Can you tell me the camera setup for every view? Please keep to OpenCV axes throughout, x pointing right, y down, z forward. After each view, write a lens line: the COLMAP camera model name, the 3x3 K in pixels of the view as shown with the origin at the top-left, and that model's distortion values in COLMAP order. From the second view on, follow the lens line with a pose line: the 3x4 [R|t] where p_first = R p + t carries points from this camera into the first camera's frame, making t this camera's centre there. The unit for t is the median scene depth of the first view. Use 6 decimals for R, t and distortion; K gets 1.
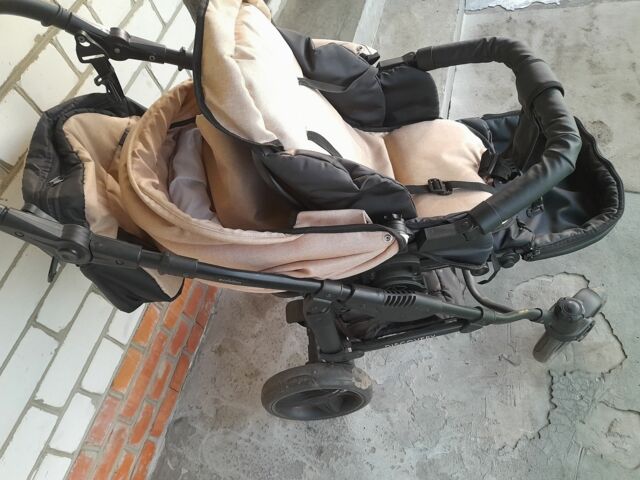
lens RADIAL K [[477.9, 0, 320.0], [0, 477.9, 240.0], [0, 0, 1]] dist [0.003202, 0.000813]
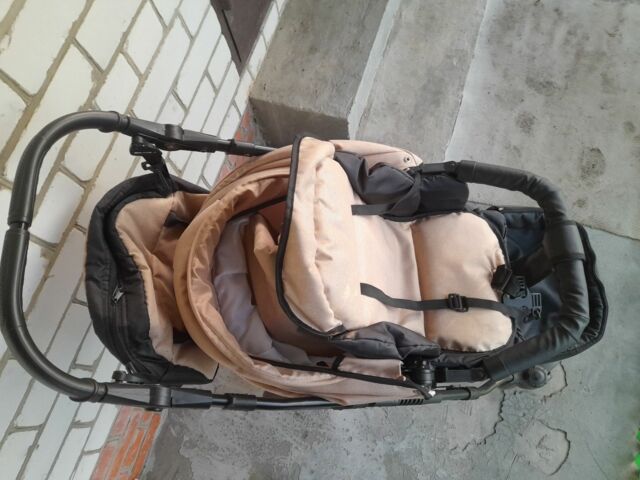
lens RADIAL K [[482.0, 0, 320.0], [0, 482.0, 240.0], [0, 0, 1]] dist [0.009835, -0.004931]
pose [[0.989331, 0.095603, 0.109930, -0.155838], [-0.122262, 0.955172, 0.269627, -0.383530], [-0.079225, -0.280191, 0.956670, -0.017868]]
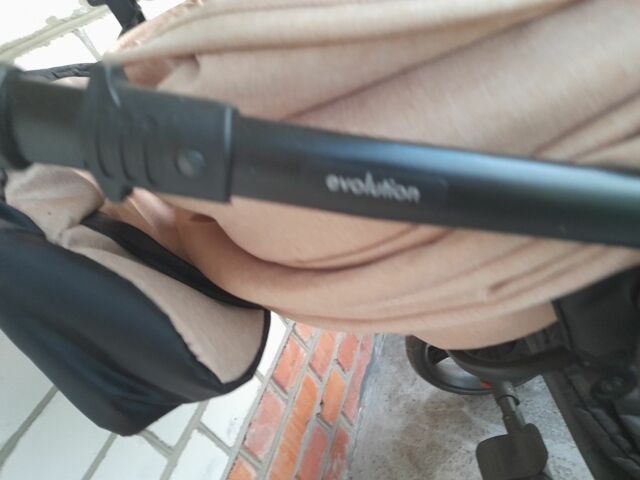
lens RADIAL K [[477.9, 0, 320.0], [0, 477.9, 240.0], [0, 0, 1]] dist [0.003202, 0.000813]
pose [[0.961593, -0.164585, -0.219661, -0.091674], [0.078420, 0.931659, -0.354769, 0.106899], [0.263039, 0.323917, 0.908784, 0.433455]]
